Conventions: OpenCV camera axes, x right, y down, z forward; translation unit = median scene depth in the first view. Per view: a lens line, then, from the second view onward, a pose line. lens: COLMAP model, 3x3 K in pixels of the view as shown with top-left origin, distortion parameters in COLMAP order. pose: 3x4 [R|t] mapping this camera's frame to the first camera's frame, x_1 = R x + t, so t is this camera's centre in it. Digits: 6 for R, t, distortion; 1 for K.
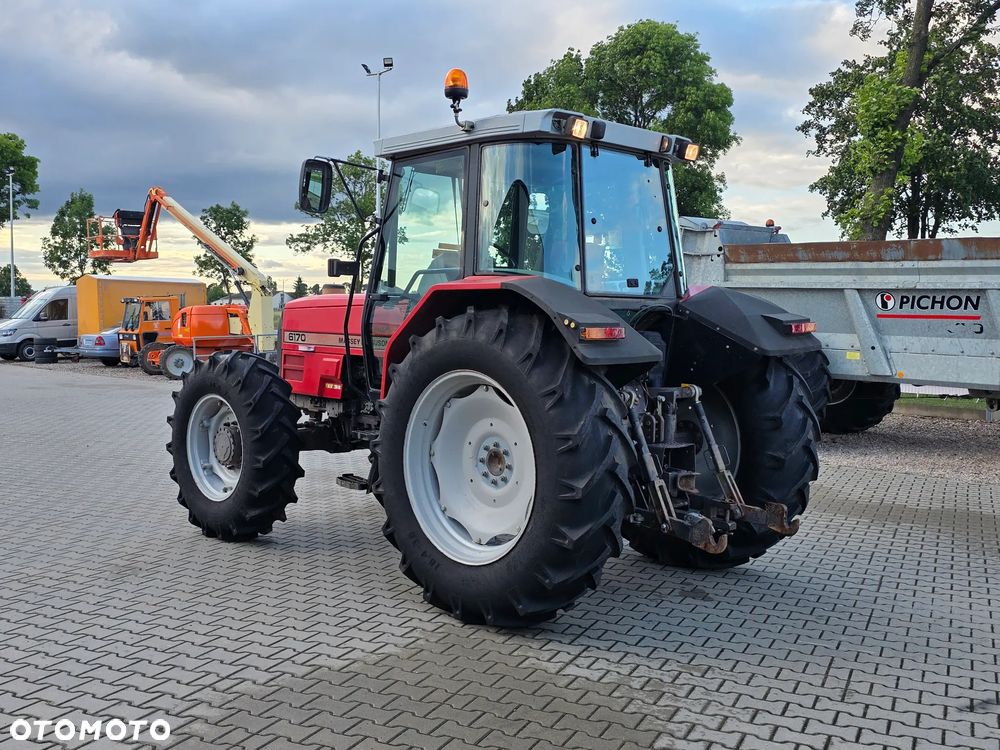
lens RADIAL K [[1002.1, 0, 502.4], [0, 1002.1, 370.4], [0, 0, 1]] dist [0.043233, 0.000000]
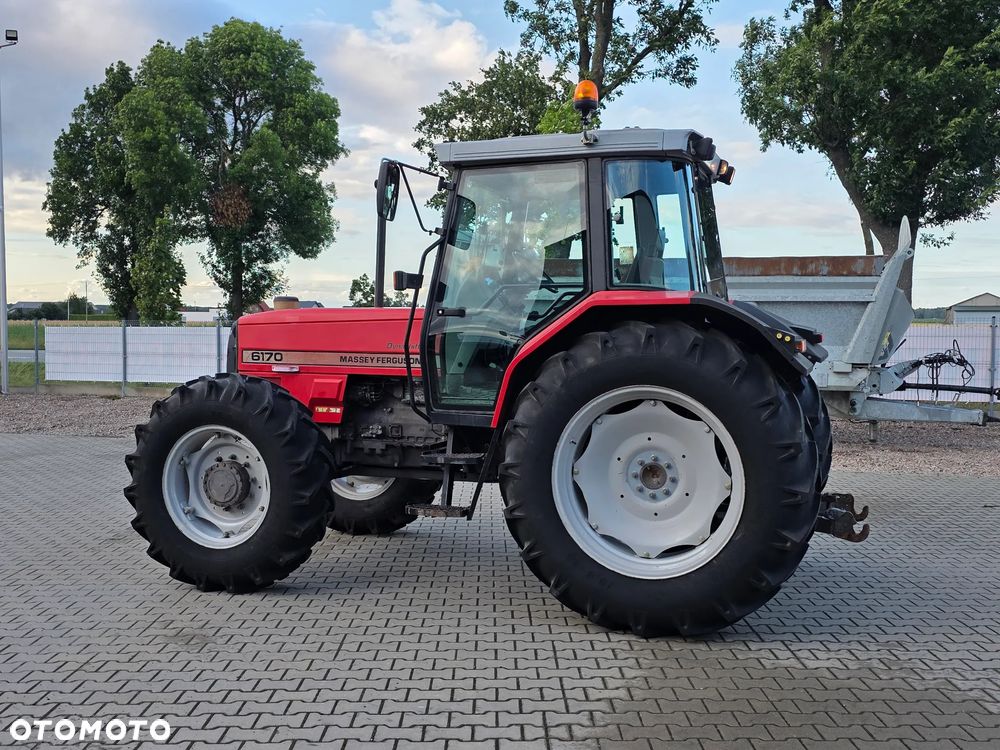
lens RADIAL K [[1002.1, 0, 507.7], [0, 1002.1, 388.9], [0, 0, 1]] dist [0.043233, 0.000000]
pose [[0.899783, -0.037773, 0.434701, -0.467747], [0.033638, 0.999286, 0.017204, -0.014791], [-0.435040, -0.000857, 0.900411, 0.124270]]
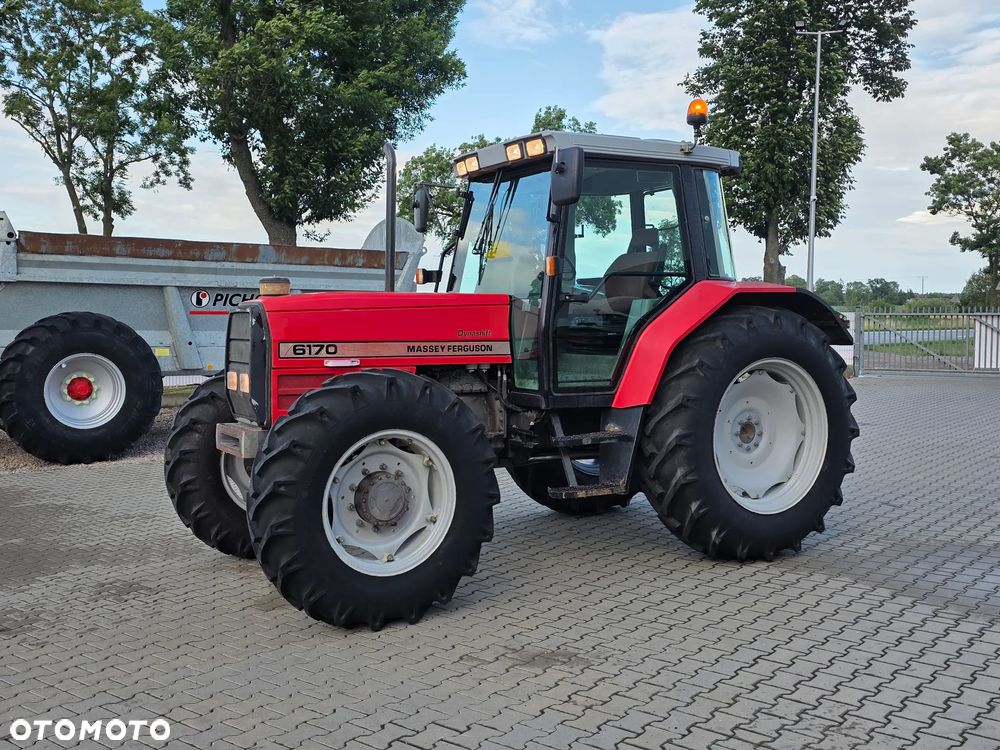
lens RADIAL K [[1002.1, 0, 503.7], [0, 1002.1, 379.4], [0, 0, 1]] dist [0.043233, 0.000000]
pose [[0.242675, -0.076330, 0.967100, -1.042587], [0.060909, 0.996132, 0.063337, -0.057965], [-0.968194, 0.043535, 0.246385, 0.798547]]
